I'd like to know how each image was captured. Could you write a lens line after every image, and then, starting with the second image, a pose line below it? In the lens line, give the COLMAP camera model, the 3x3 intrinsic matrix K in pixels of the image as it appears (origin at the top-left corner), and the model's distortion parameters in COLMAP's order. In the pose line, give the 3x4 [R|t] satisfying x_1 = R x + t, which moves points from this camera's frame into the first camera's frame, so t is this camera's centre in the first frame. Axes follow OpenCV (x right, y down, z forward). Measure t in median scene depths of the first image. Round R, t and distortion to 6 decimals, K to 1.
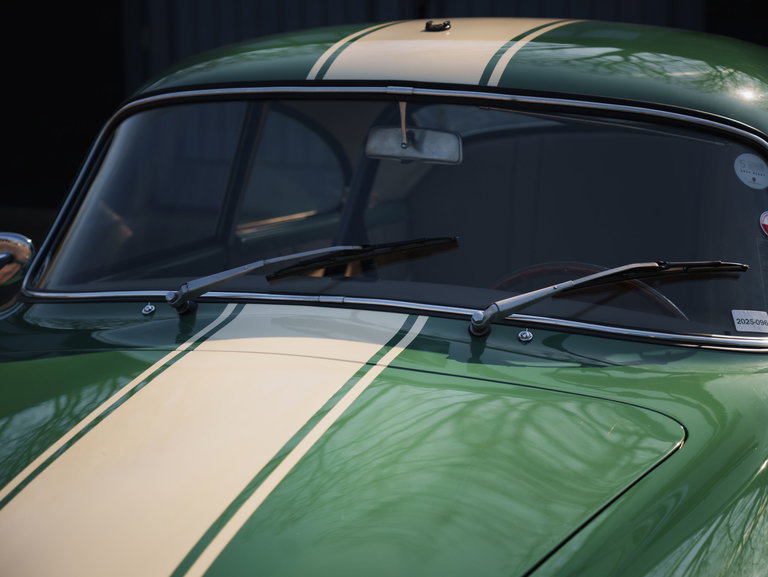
lens RADIAL K [[1912.9, 0, 387.6], [0, 1912.9, 287.8], [0, 0, 1]] dist [0.100941, 0.000000]
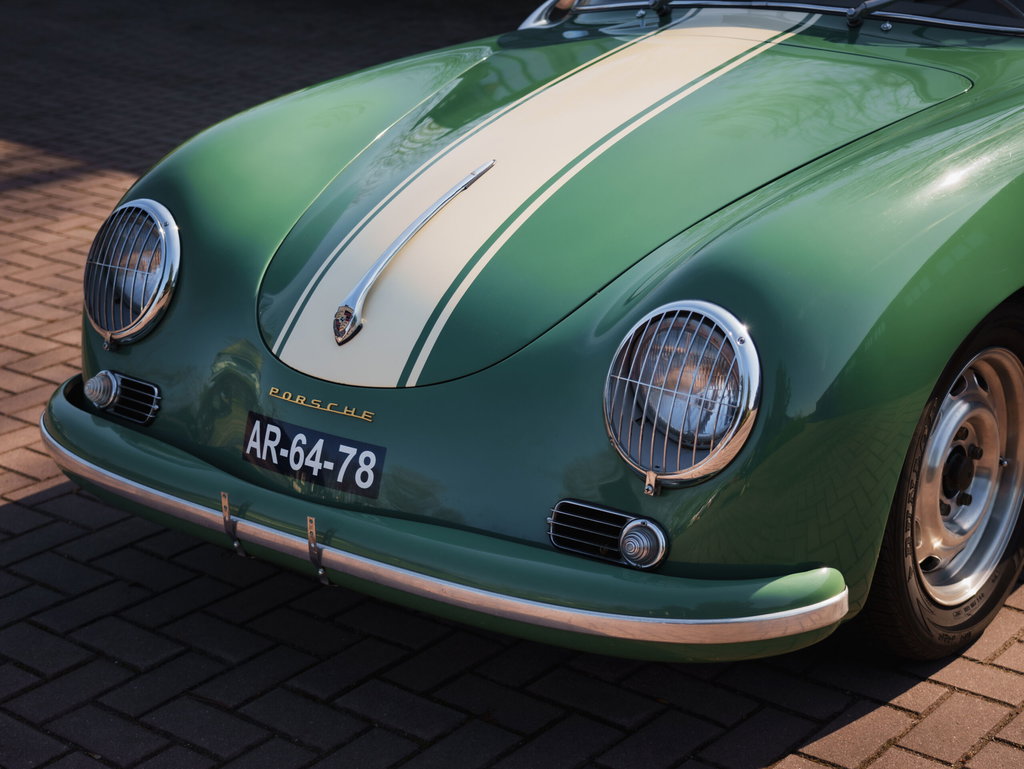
lens RADIAL K [[1753.1, 0, 505.5], [0, 1753.1, 377.1], [0, 0, 1]] dist [0.065677, 0.000000]
pose [[0.948711, 0.068076, -0.308730, 0.207528], [-0.019282, 0.987183, 0.158424, 0.073652], [0.315558, -0.144345, 0.937863, -0.321638]]
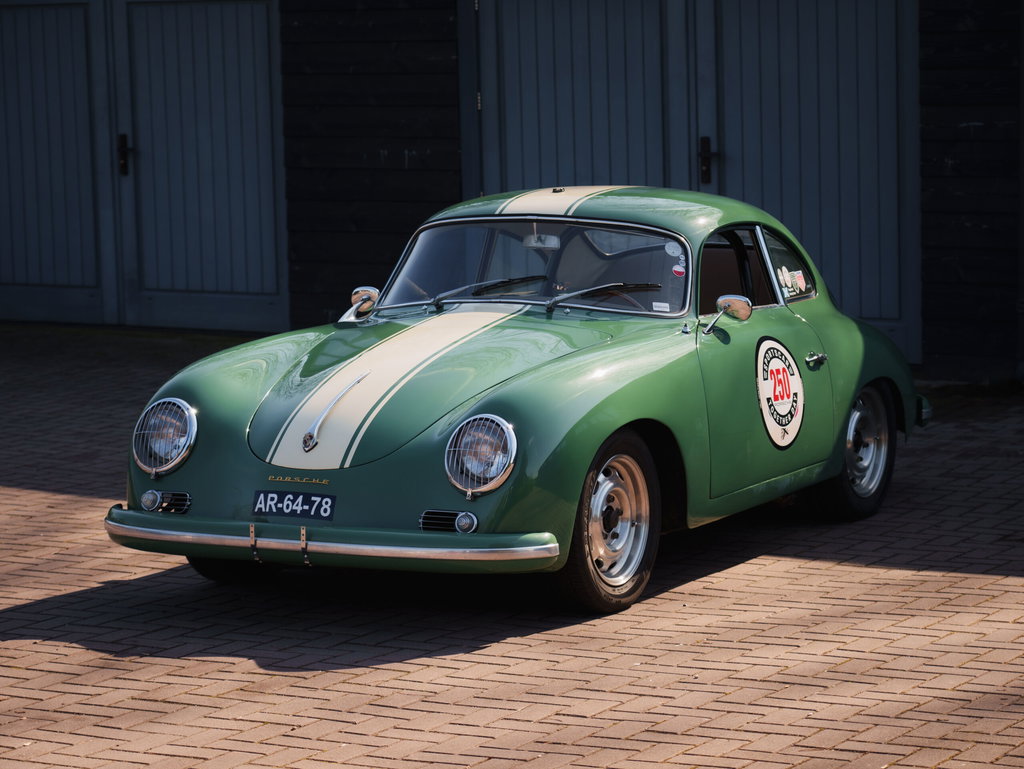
lens RADIAL K [[3153.5, 0, 519.3], [0, 3153.5, 388.3], [0, 0, 1]] dist [0.105480, 0.000000]
pose [[0.990416, -0.002461, -0.138097, 0.545323], [-0.006790, 0.997765, -0.066478, 0.377616], [0.137952, 0.066778, 0.988185, -2.925198]]
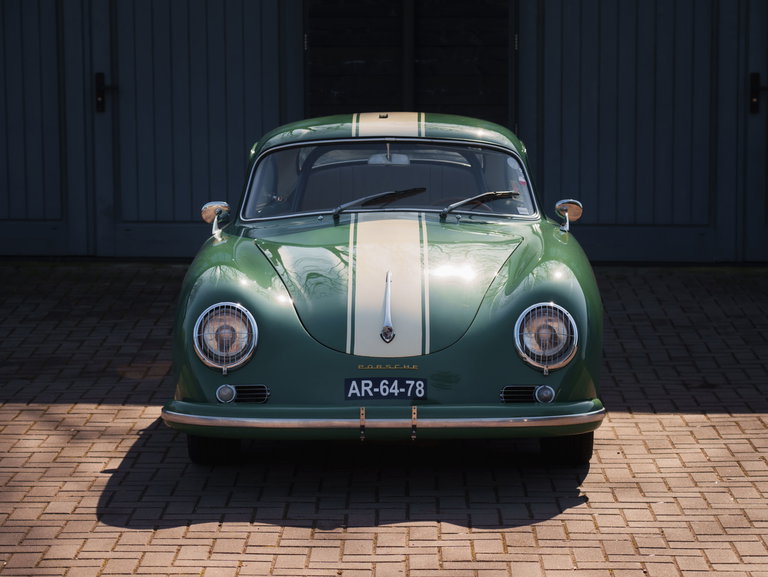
lens RADIAL K [[2483.8, 0, 375.0], [0, 2483.8, 306.1], [0, 0, 1]] dist [0.043765, 0.000000]
pose [[0.939254, -0.047863, 0.339869, -1.312309], [0.064732, 0.997161, -0.038463, 0.290247], [-0.337064, 0.058127, 0.939686, -2.494763]]
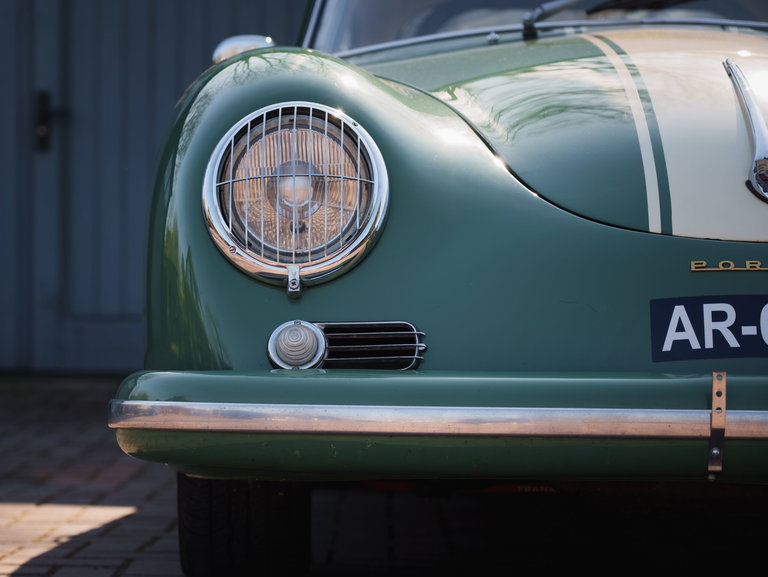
lens RADIAL K [[2322.0, 0, 378.1], [0, 2322.0, 287.7], [0, 0, 1]] dist [0.290124, 0.000000]
pose [[0.933711, 0.009389, 0.357905, -0.730748], [0.055353, 0.983851, -0.170215, 0.421367], [-0.353723, 0.178743, 0.918113, -0.324472]]
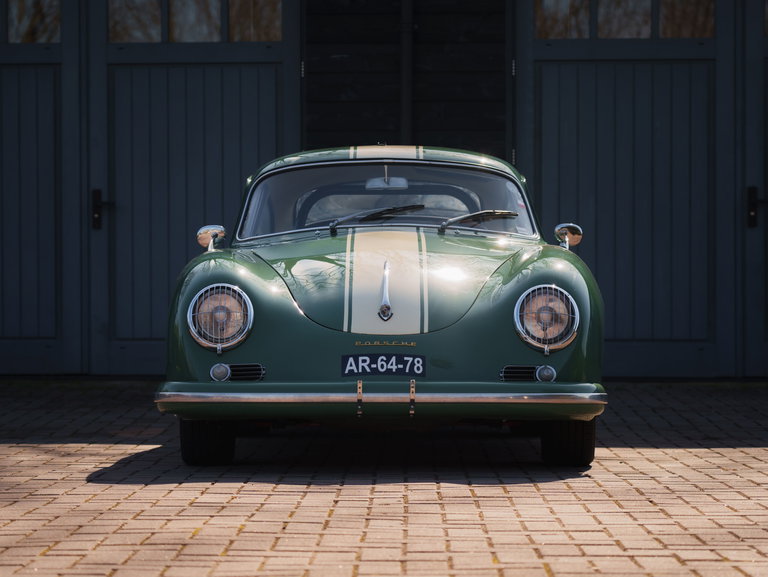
lens RADIAL K [[2483.8, 0, 381.8], [0, 2483.8, 296.0], [0, 0, 1]] dist [0.043765, 0.000000]
pose [[0.937781, -0.002833, 0.347216, -1.307394], [0.062914, 0.984802, -0.161888, 0.701965], [-0.341480, 0.173660, 0.923706, -2.396103]]
